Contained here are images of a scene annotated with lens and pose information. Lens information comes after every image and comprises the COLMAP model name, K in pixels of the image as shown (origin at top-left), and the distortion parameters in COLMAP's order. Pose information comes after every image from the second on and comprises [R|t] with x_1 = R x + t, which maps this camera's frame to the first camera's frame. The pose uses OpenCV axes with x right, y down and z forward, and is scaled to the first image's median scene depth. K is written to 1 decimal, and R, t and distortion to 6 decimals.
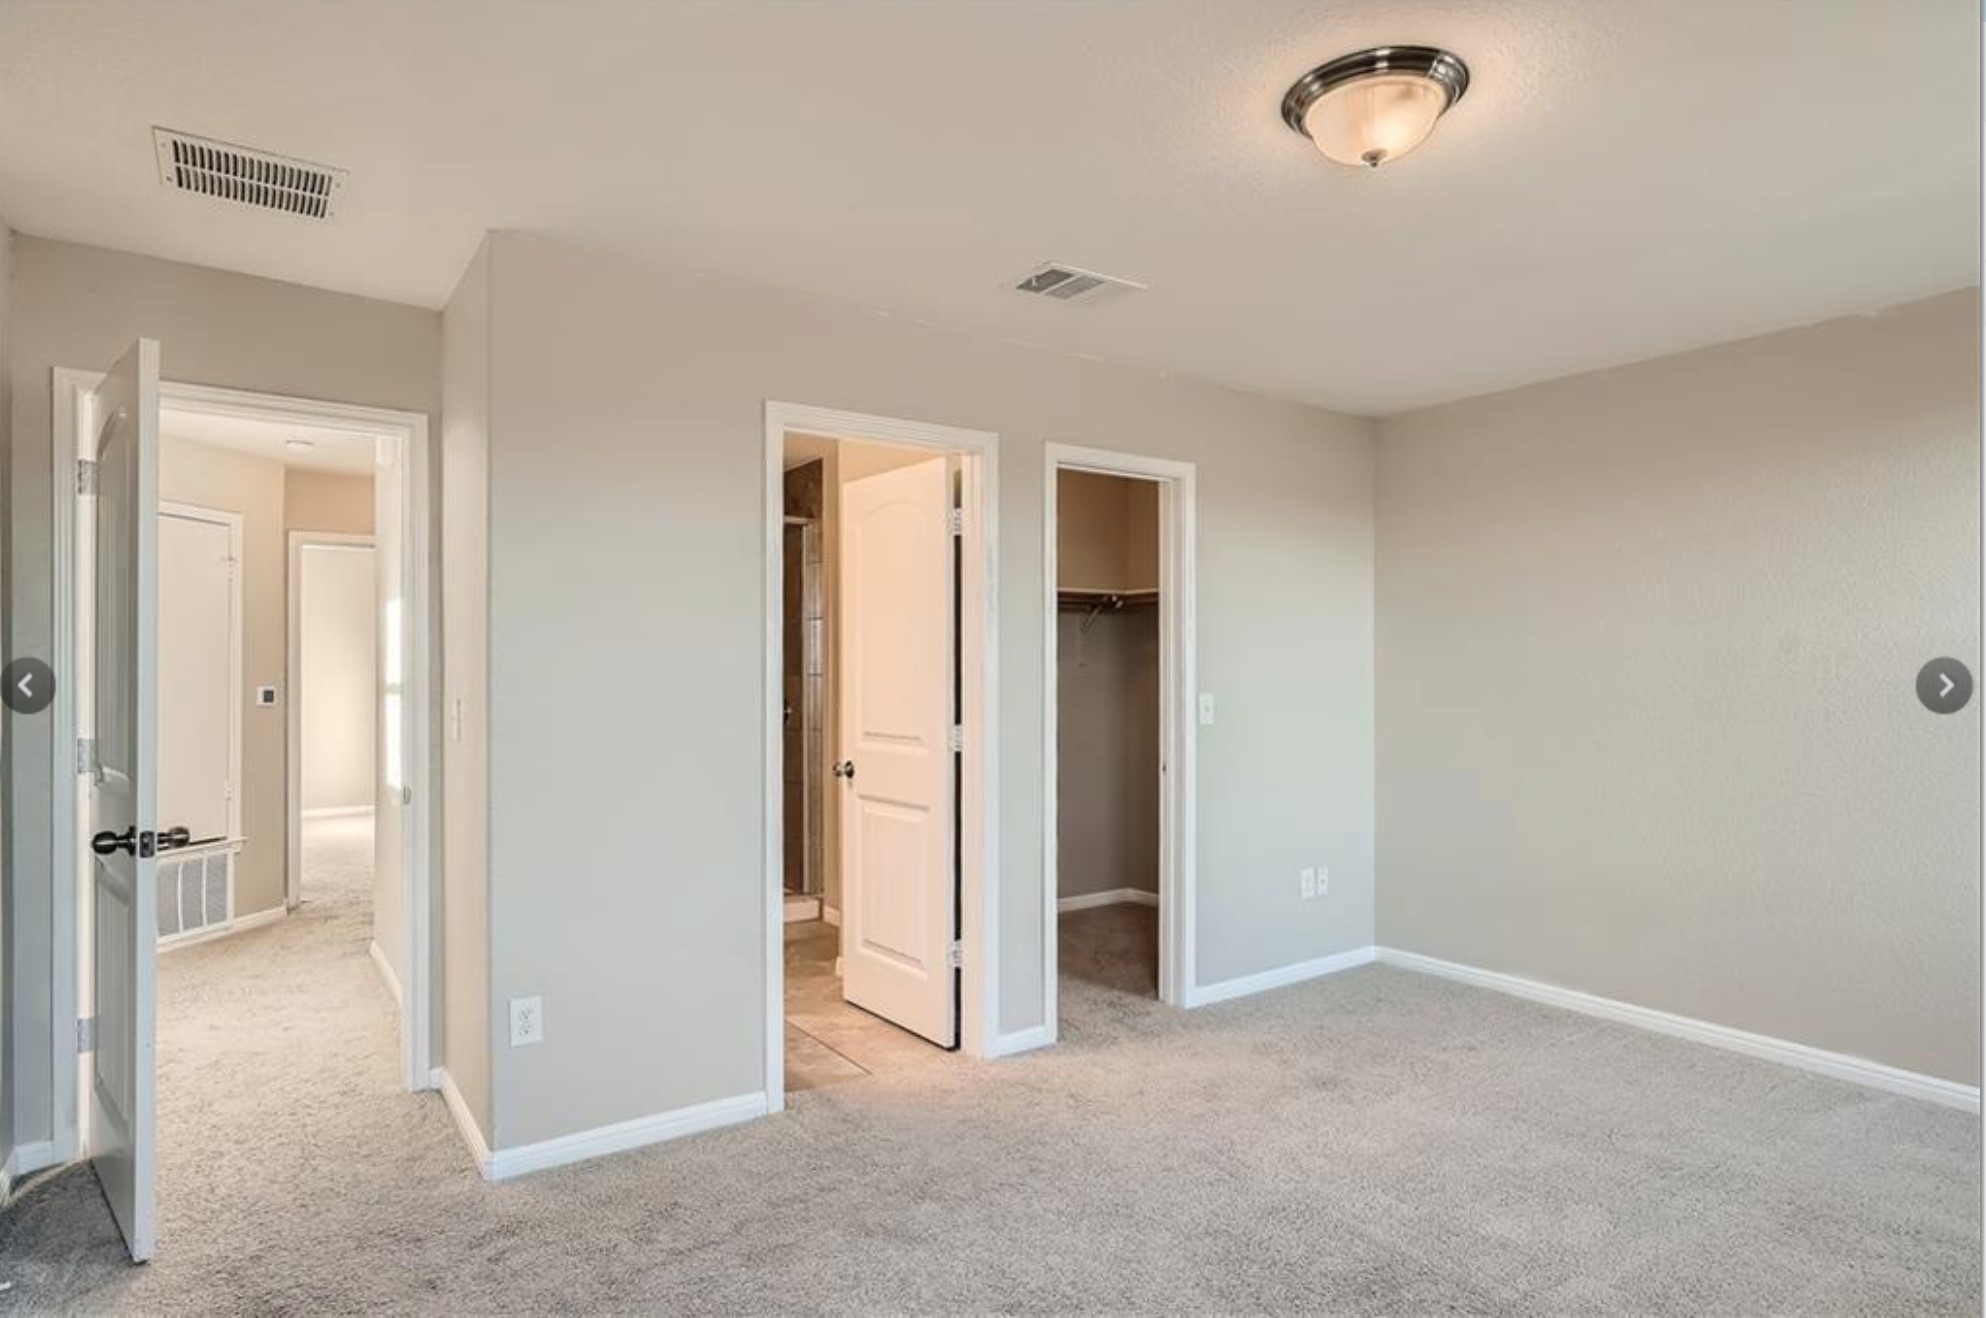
lens RADIAL K [[1130.7, 0, 998.3], [0, 1130.7, 646.1], [0, 0, 1]] dist [-0.035743, 0.036760]
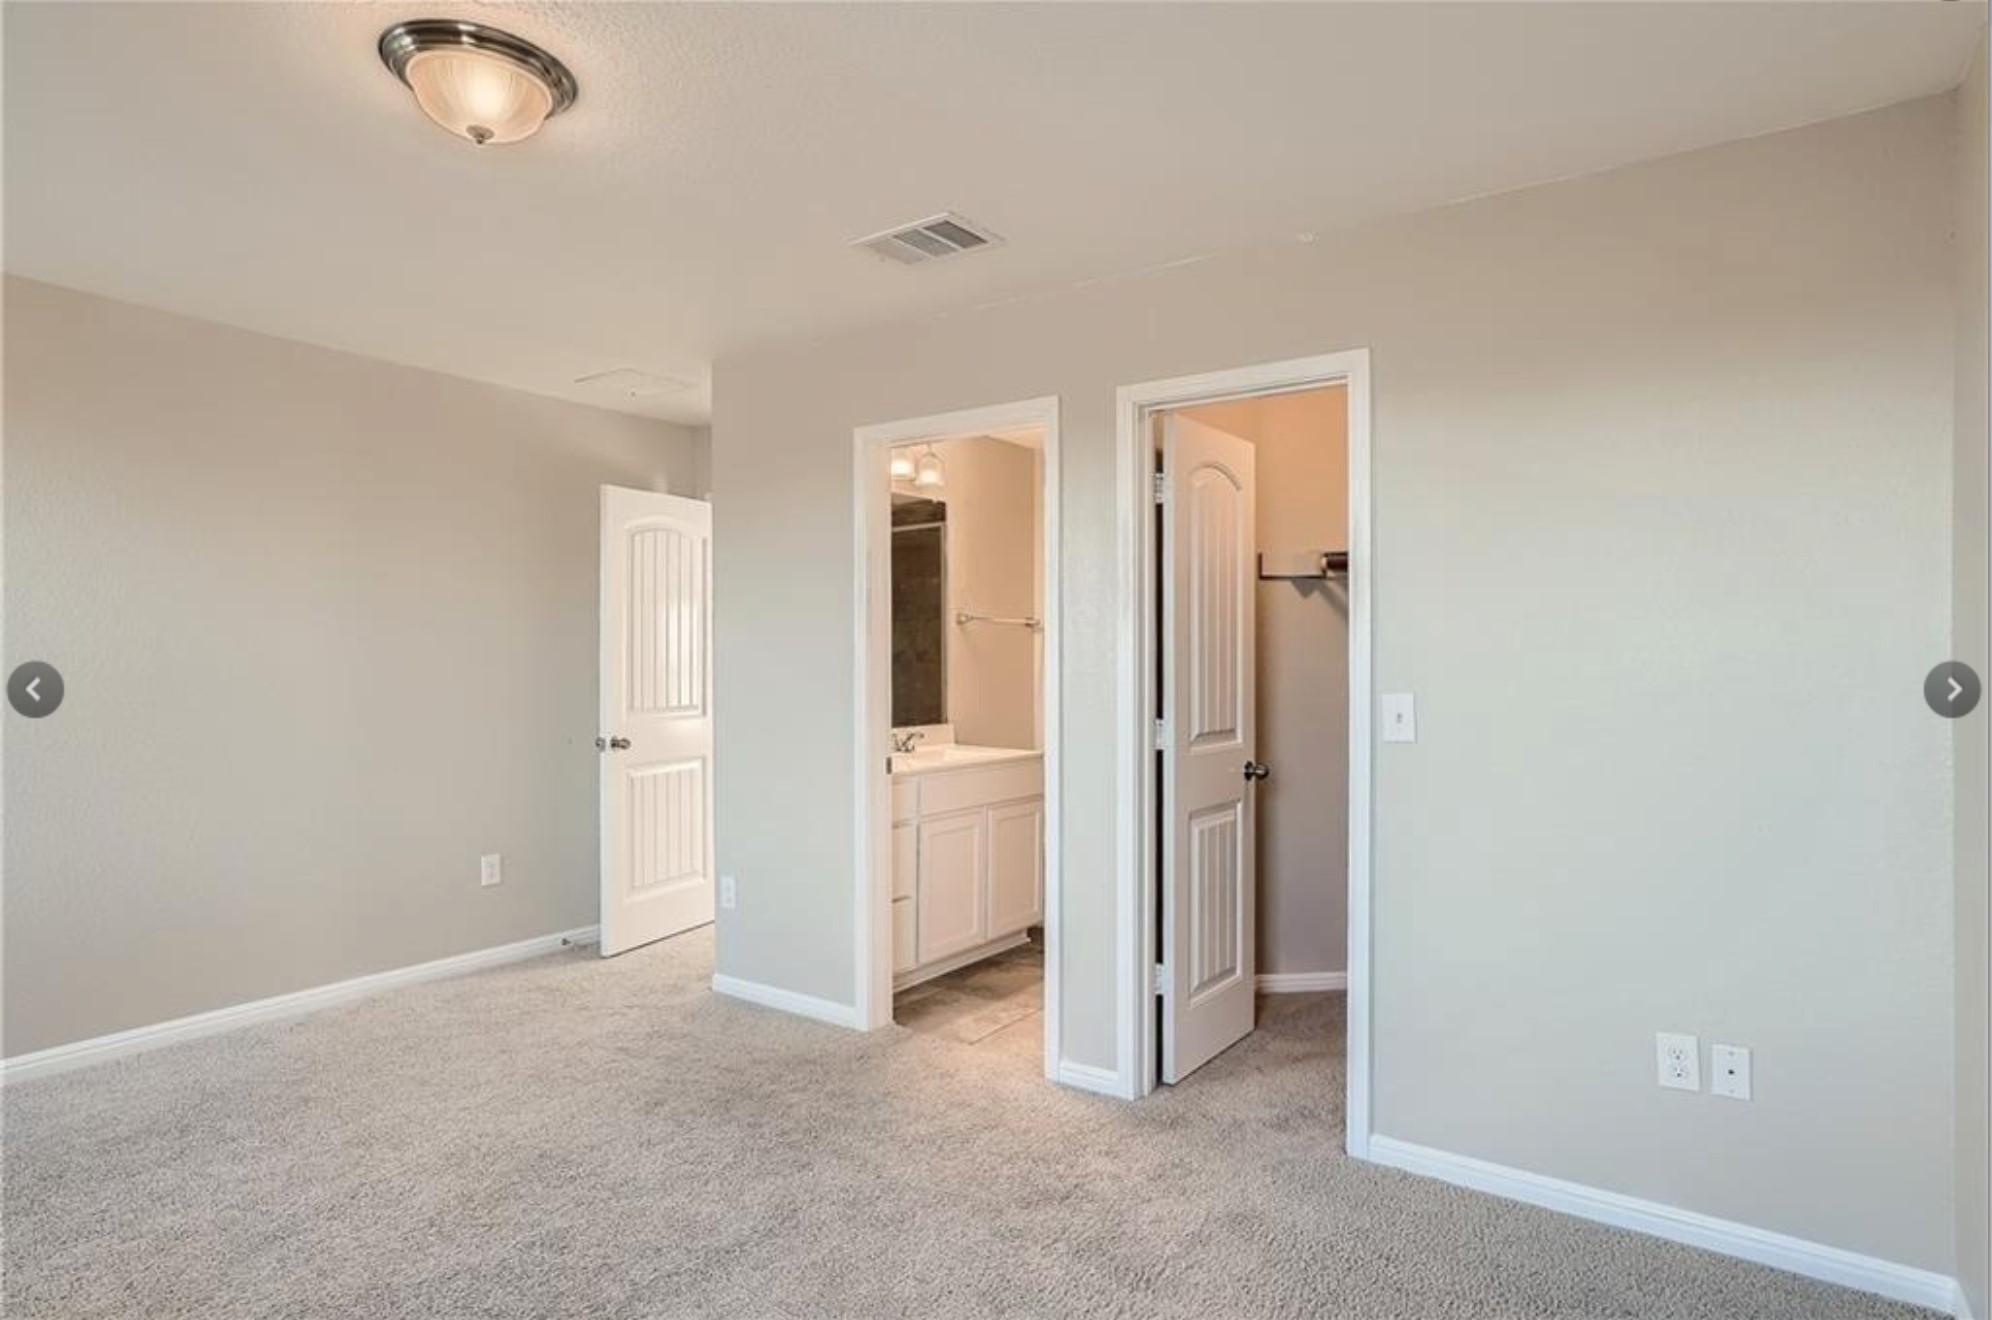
lens RADIAL K [[1134.1, 0, 1001.3], [0, 1134.1, 647.0], [0, 0, 1]] dist [-0.035743, 0.036760]
pose [[0.321253, -0.003037, -0.946988, 0.862339], [0.017896, 0.999836, 0.002865, 0.010264], [0.946824, -0.017868, 0.321255, 0.677742]]
